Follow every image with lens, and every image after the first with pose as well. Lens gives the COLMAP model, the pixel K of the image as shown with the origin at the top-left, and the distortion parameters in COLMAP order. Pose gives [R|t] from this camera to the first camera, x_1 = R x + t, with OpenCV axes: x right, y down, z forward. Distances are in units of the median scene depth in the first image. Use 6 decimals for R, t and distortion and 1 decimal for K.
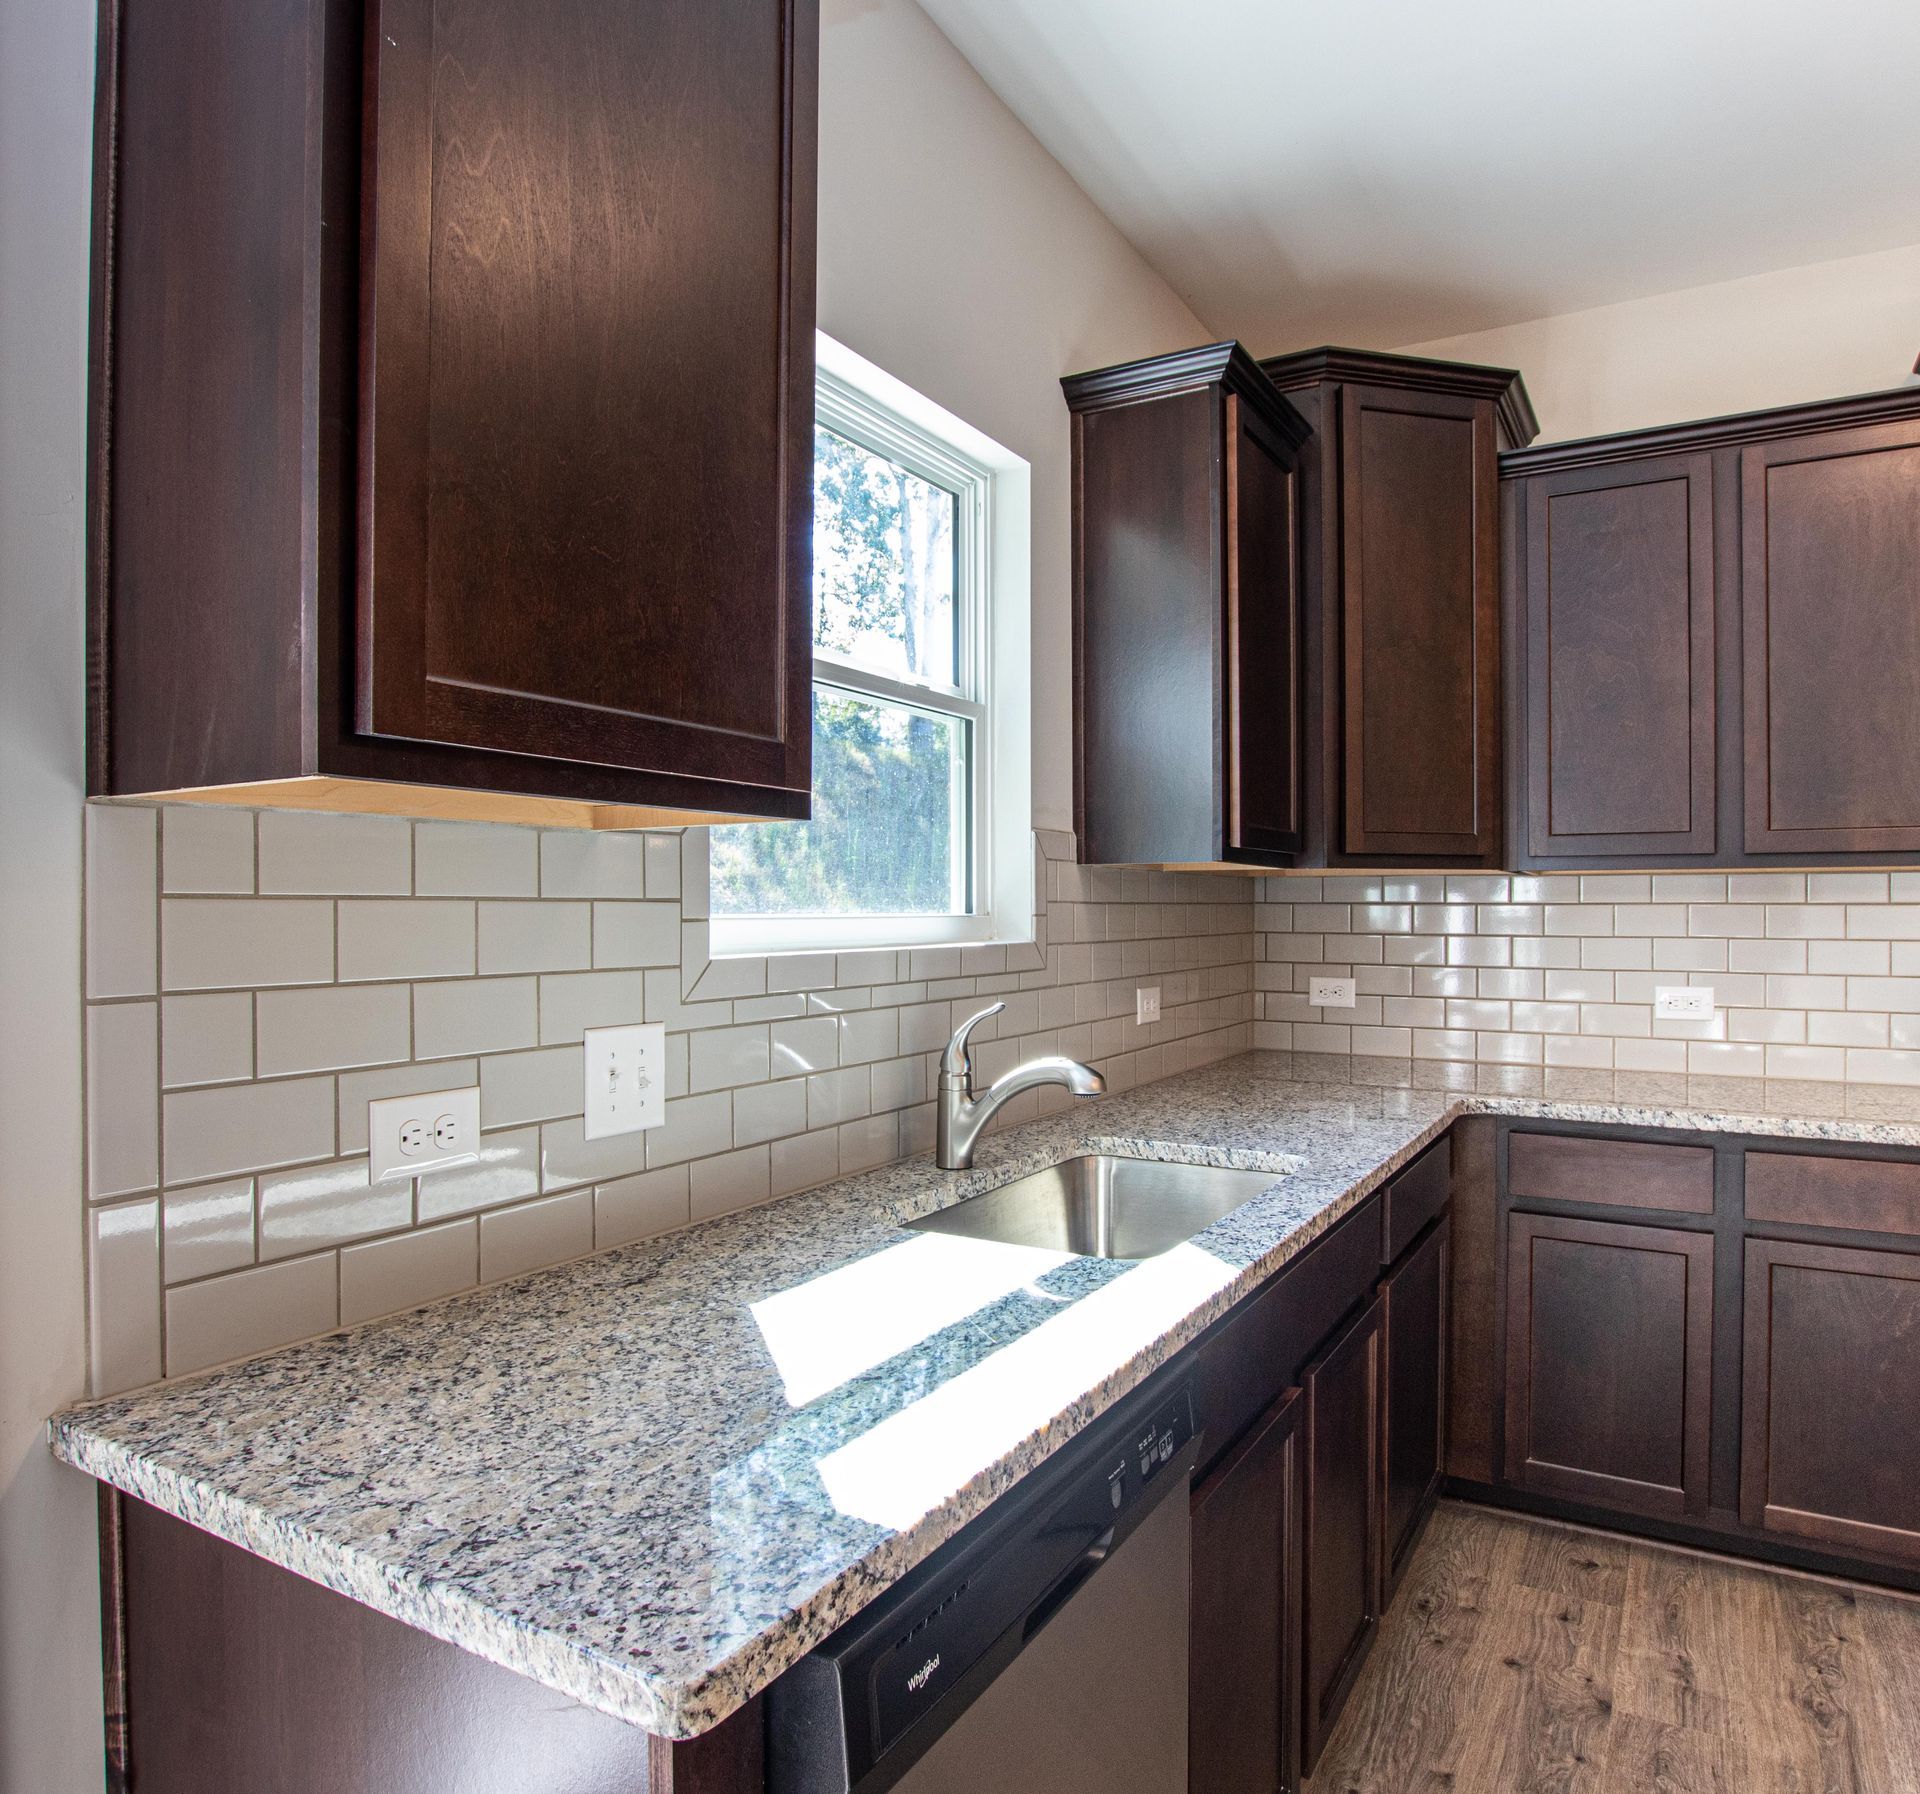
lens RADIAL K [[1298.7, 0, 960.0], [0, 1298.7, 897.0], [0, 0, 1]] dist [-0.007189, -0.002386]
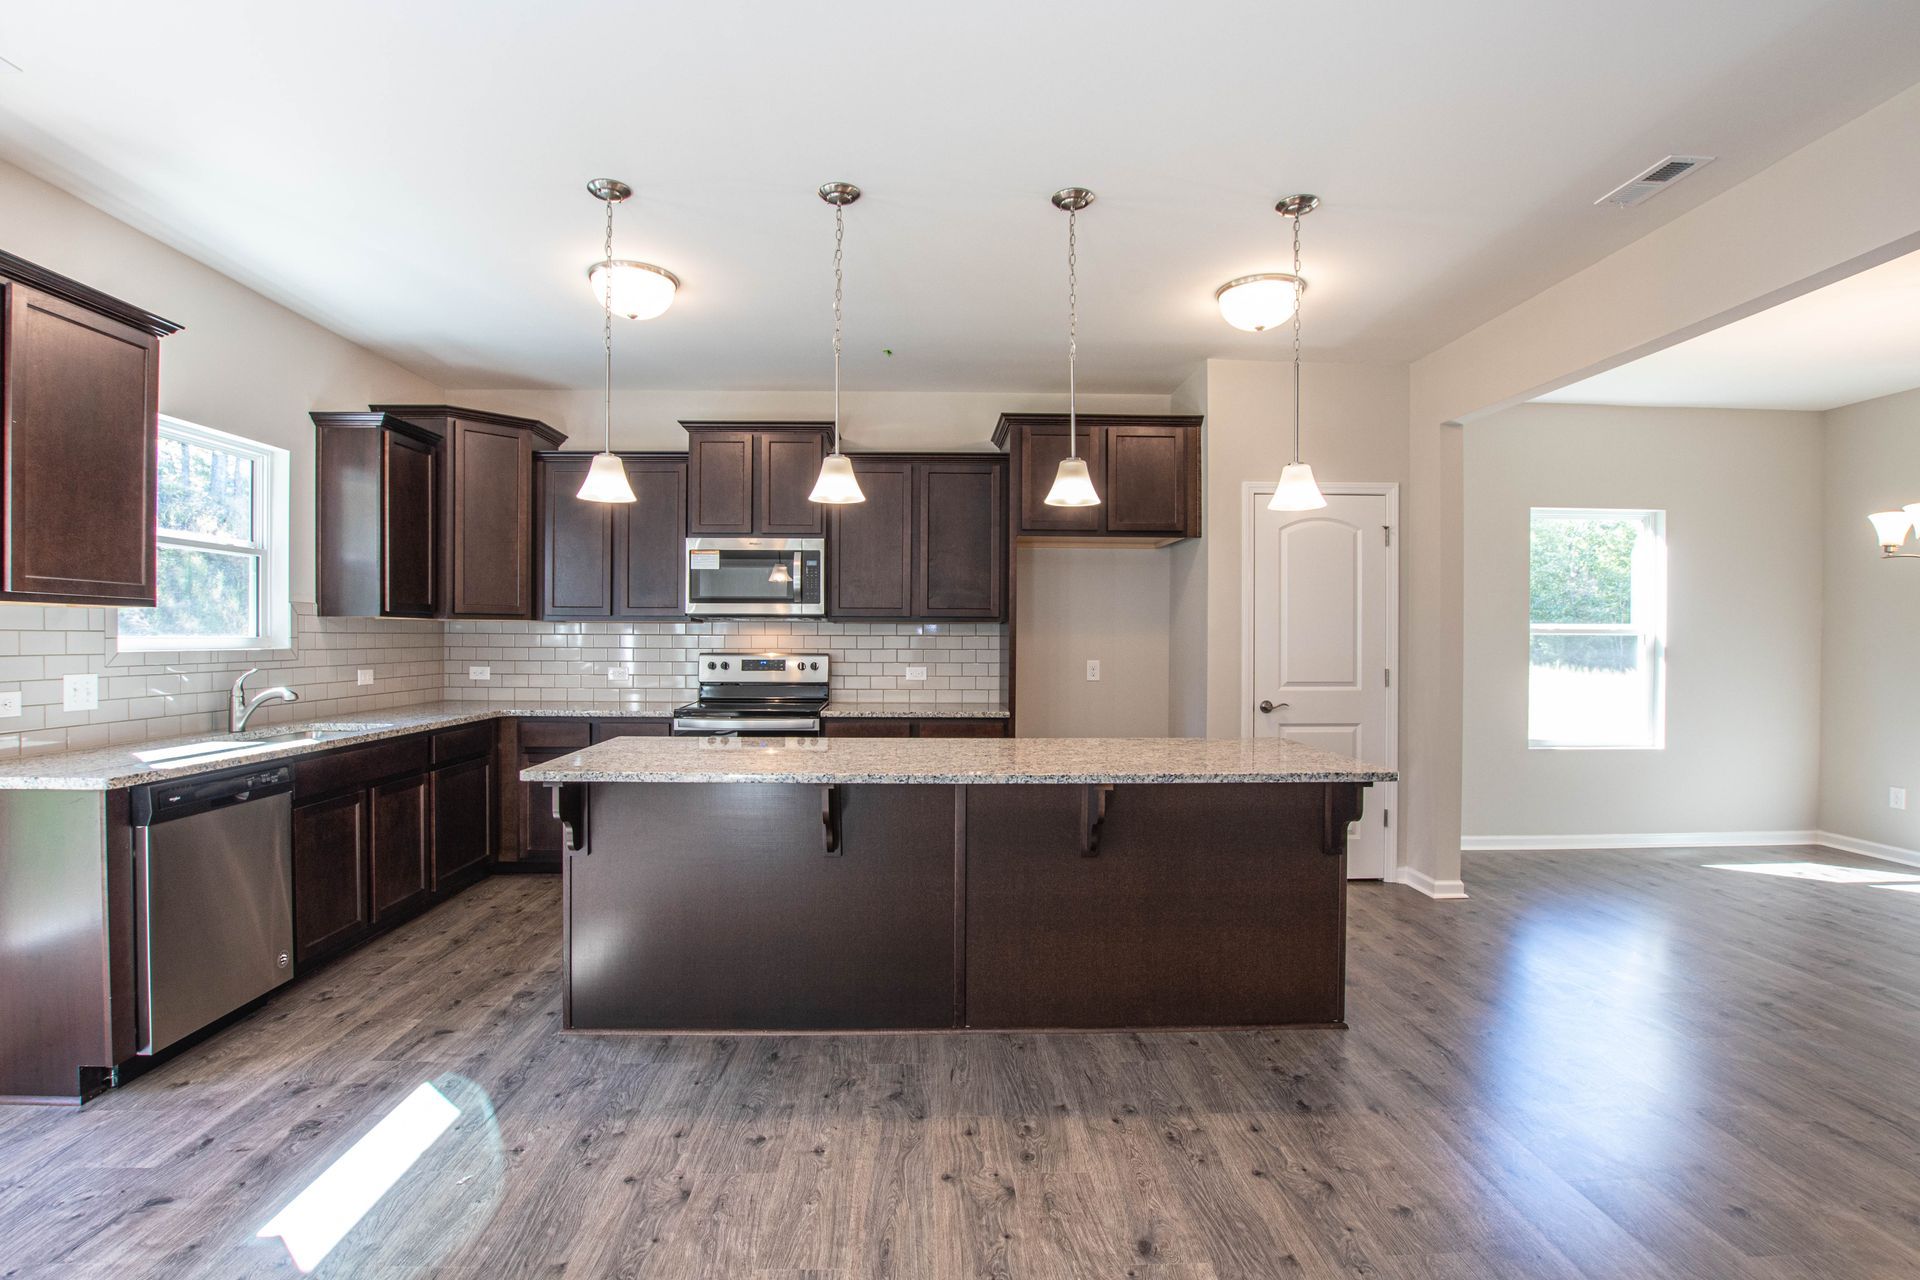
lens RADIAL K [[901.9, 0, 949.2], [0, 901.9, 642.7], [0, 0, 1]] dist [-0.040923, 0.005670]
pose [[0.845399, 0.001718, 0.534132, 0.221680], [-0.009942, 0.999872, 0.012518, -0.009431], [-0.534042, -0.015893, 0.845308, -1.078376]]
